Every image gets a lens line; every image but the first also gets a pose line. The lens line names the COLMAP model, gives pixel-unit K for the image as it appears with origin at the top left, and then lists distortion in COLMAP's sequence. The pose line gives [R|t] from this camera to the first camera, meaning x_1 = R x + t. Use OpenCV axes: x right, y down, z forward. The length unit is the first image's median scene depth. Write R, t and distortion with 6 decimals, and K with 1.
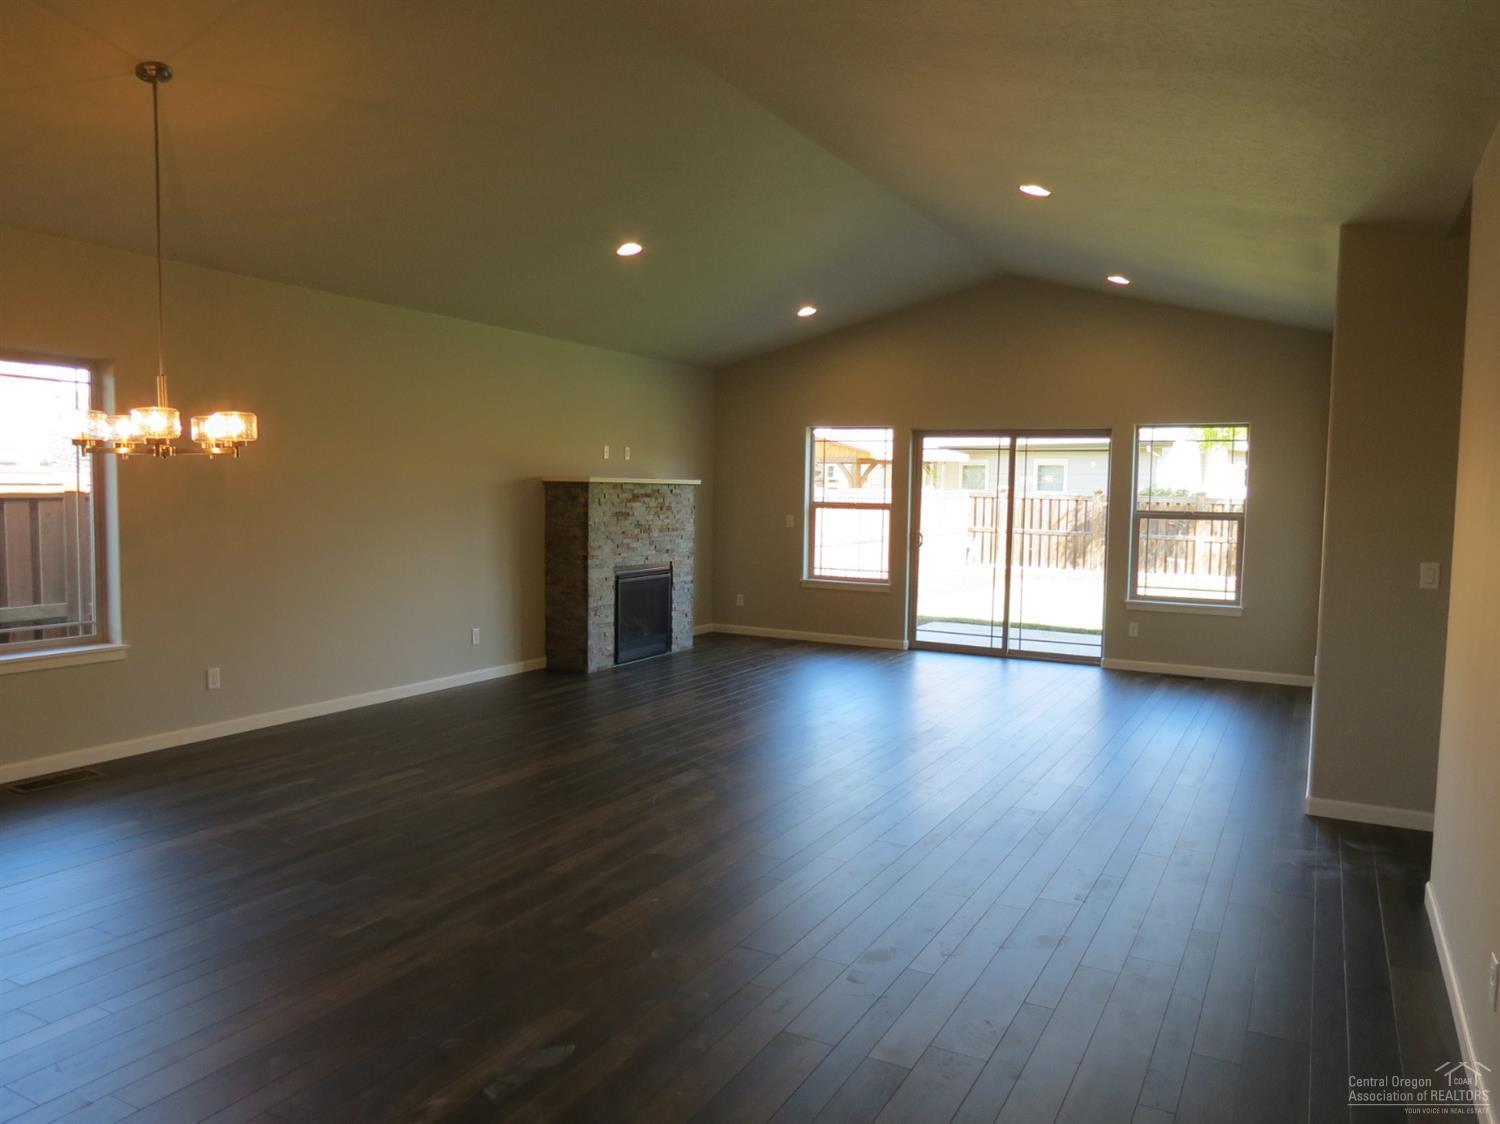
lens RADIAL K [[1063.7, 0, 750.0], [0, 1063.7, 558.8], [0, 0, 1]] dist [-0.028959, 0.008939]
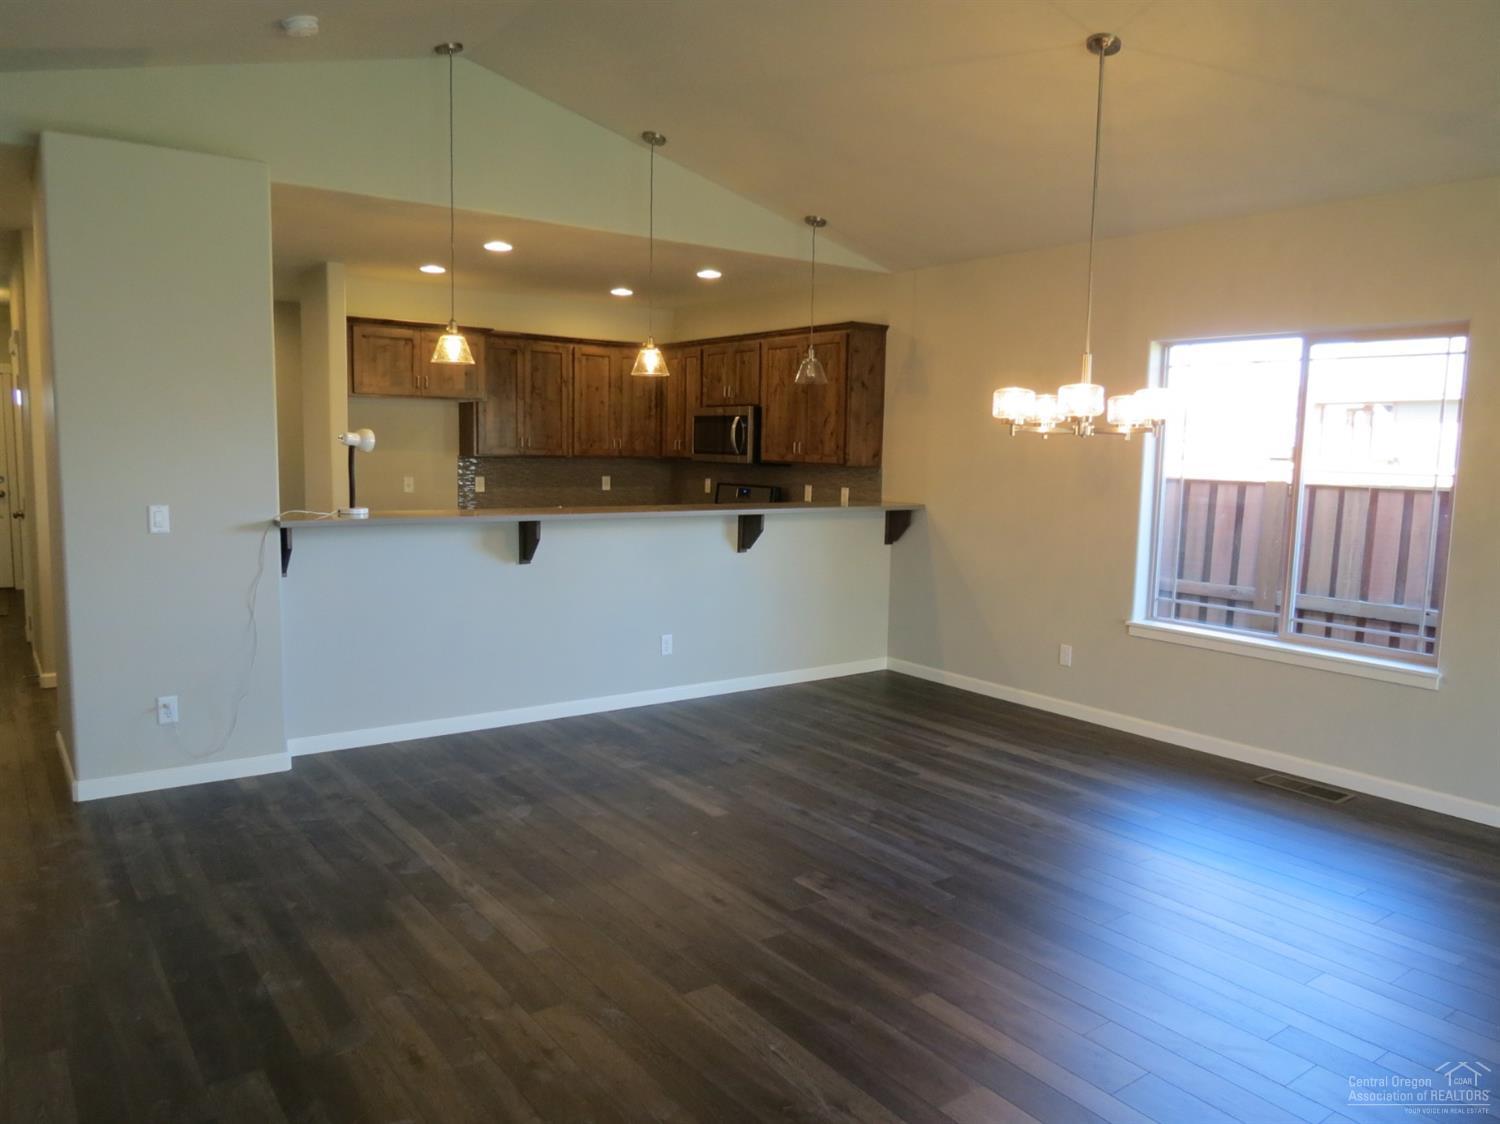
lens RADIAL K [[1063.7, 0, 748.0], [0, 1063.7, 573.2], [0, 0, 1]] dist [-0.028959, 0.008939]
pose [[-0.417674, 0.084182, -0.904689, 0.481331], [-0.091392, 0.986757, 0.134012, -0.073698], [0.903989, 0.138654, -0.404449, 1.122853]]
